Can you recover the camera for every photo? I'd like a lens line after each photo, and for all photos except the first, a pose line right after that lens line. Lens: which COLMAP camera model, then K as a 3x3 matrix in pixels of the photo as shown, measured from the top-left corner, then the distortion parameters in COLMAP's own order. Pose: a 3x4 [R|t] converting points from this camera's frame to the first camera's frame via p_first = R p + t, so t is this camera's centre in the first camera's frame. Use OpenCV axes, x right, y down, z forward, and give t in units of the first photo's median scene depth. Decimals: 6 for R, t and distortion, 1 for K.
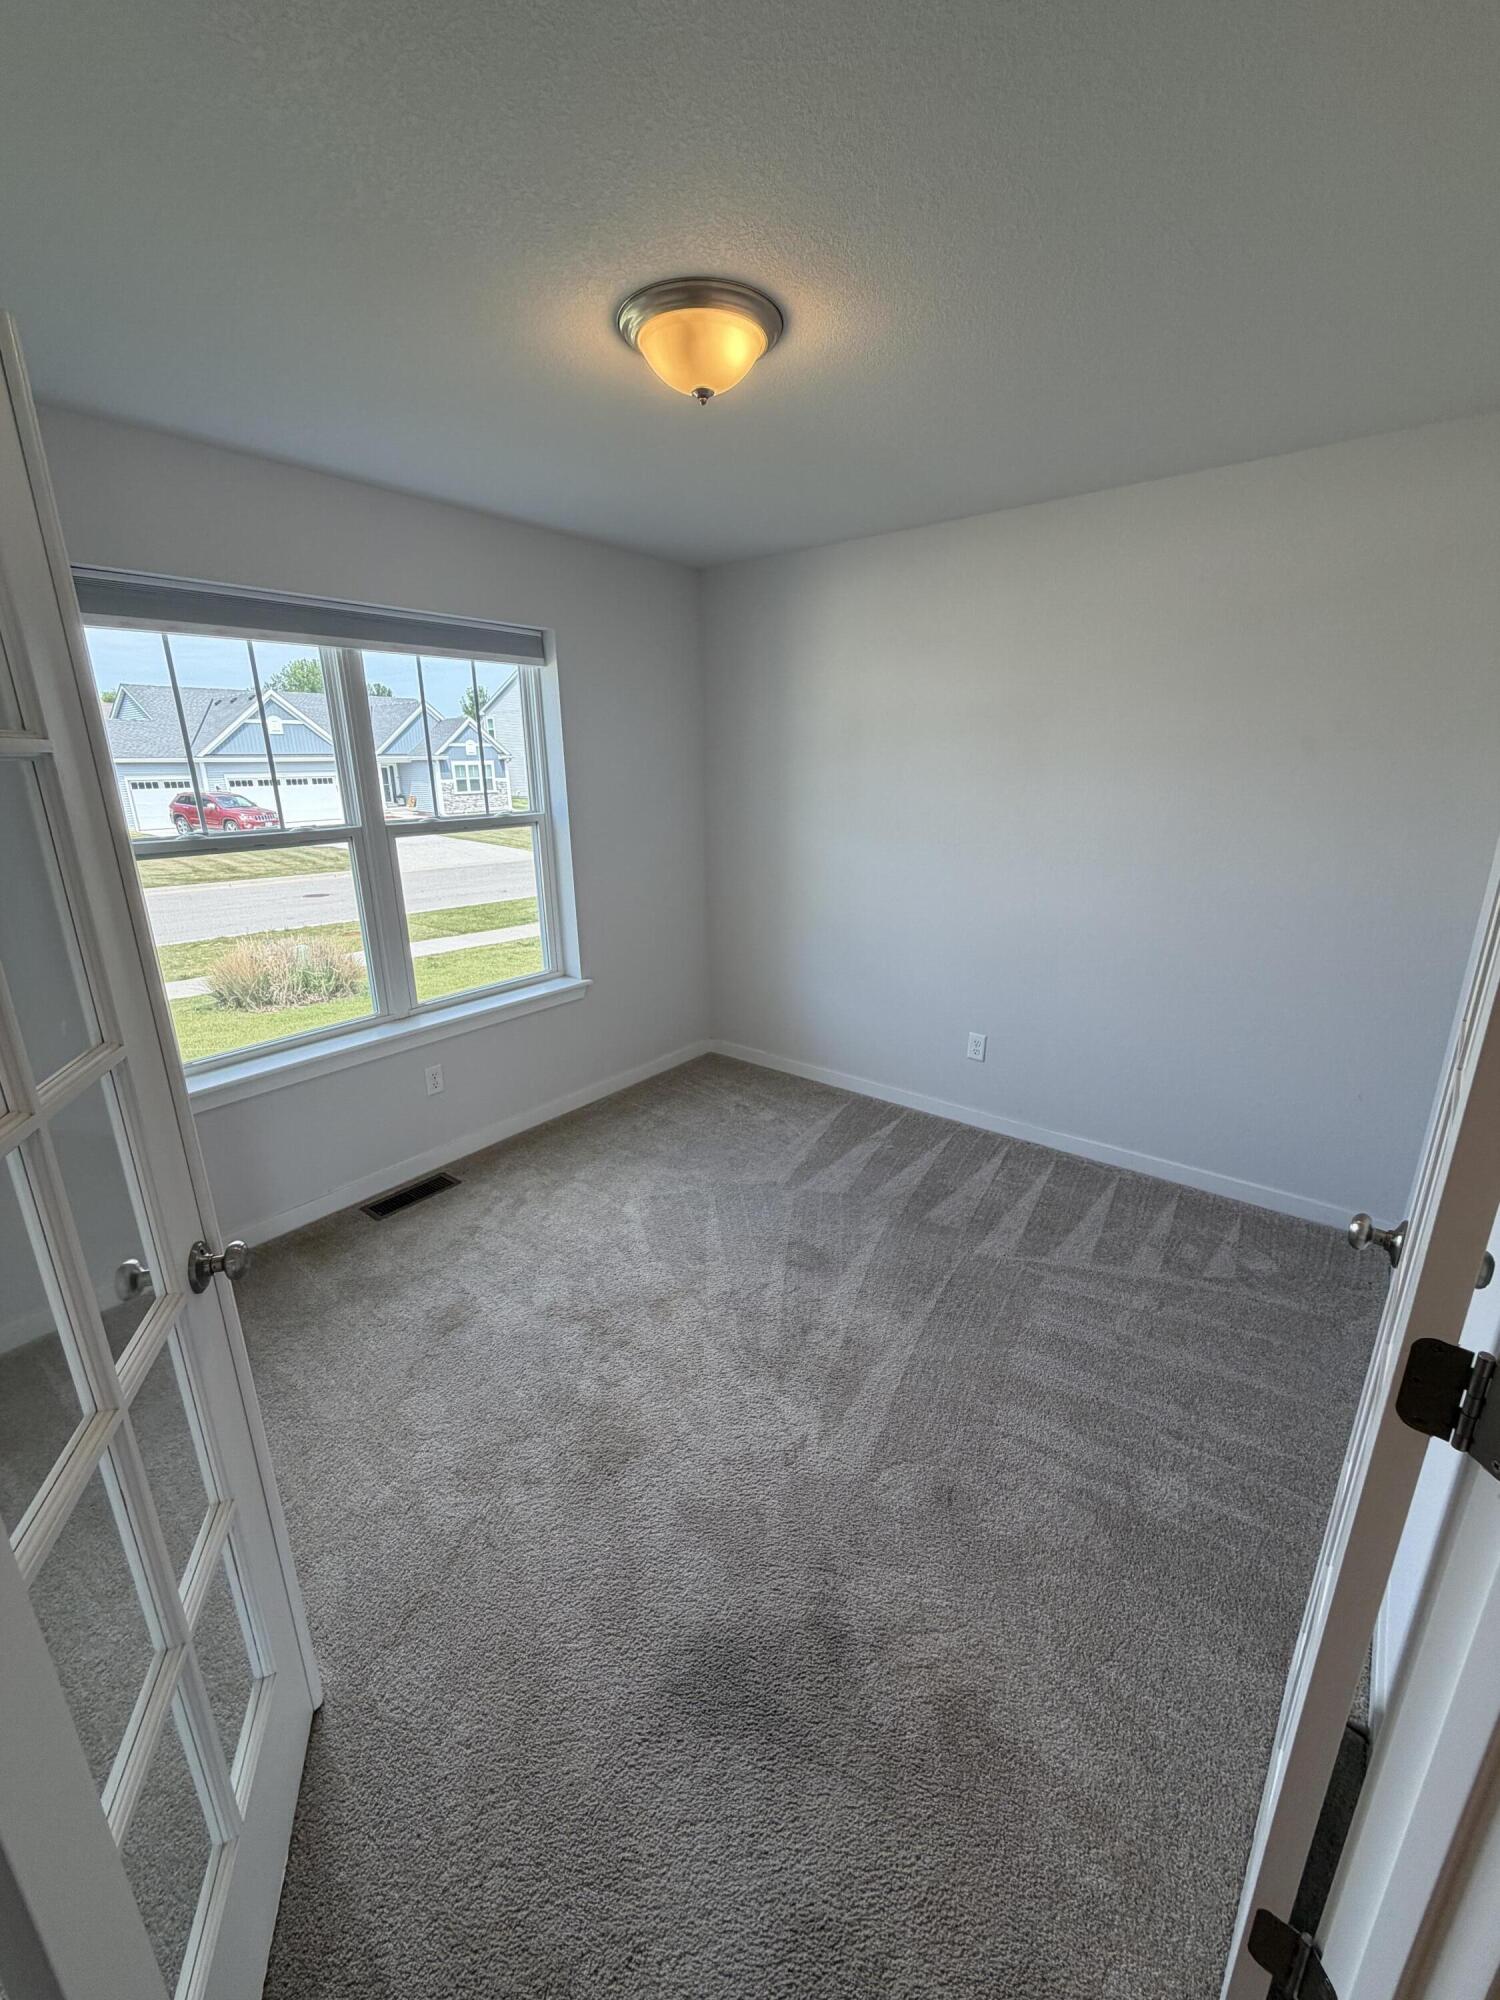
lens RADIAL K [[802.7, 0, 748.2], [0, 802.7, 995.2], [0, 0, 1]] dist [0.001968, 0.000373]
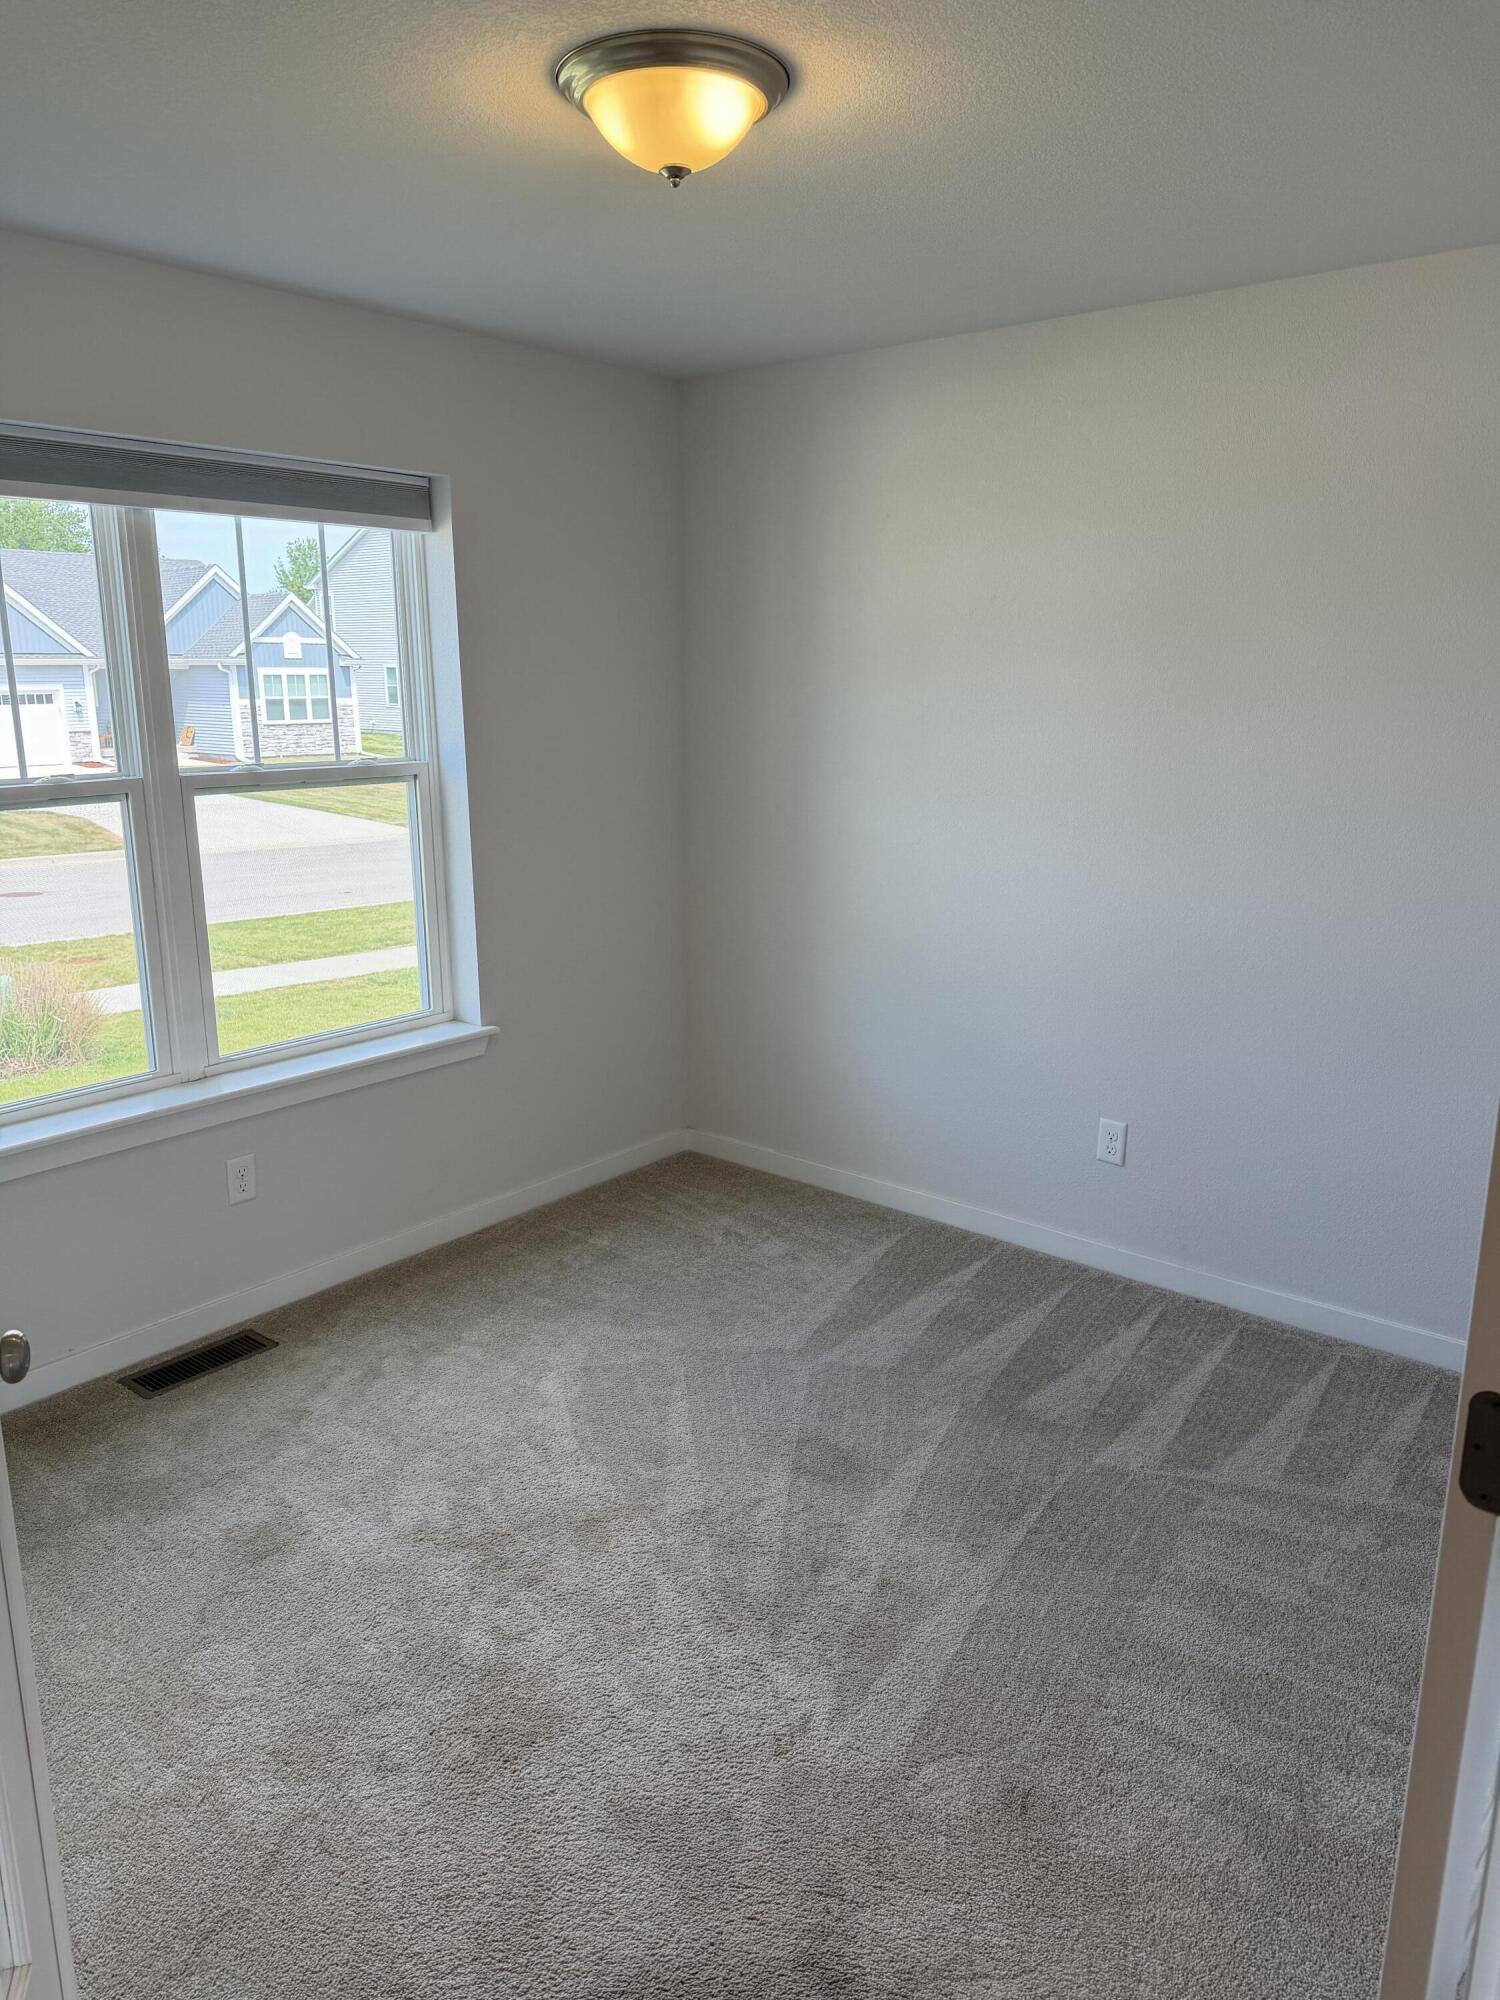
lens RADIAL K [[1414.6, 0, 750.0], [0, 1414.6, 1000.0], [0, 0, 1]] dist [0.061401, -0.073184]
pose [[0.999830, 0.012895, -0.013205, 0.023141], [-0.013635, 0.998247, -0.057588, 0.028482], [0.012440, 0.057758, 0.998253, -0.137150]]
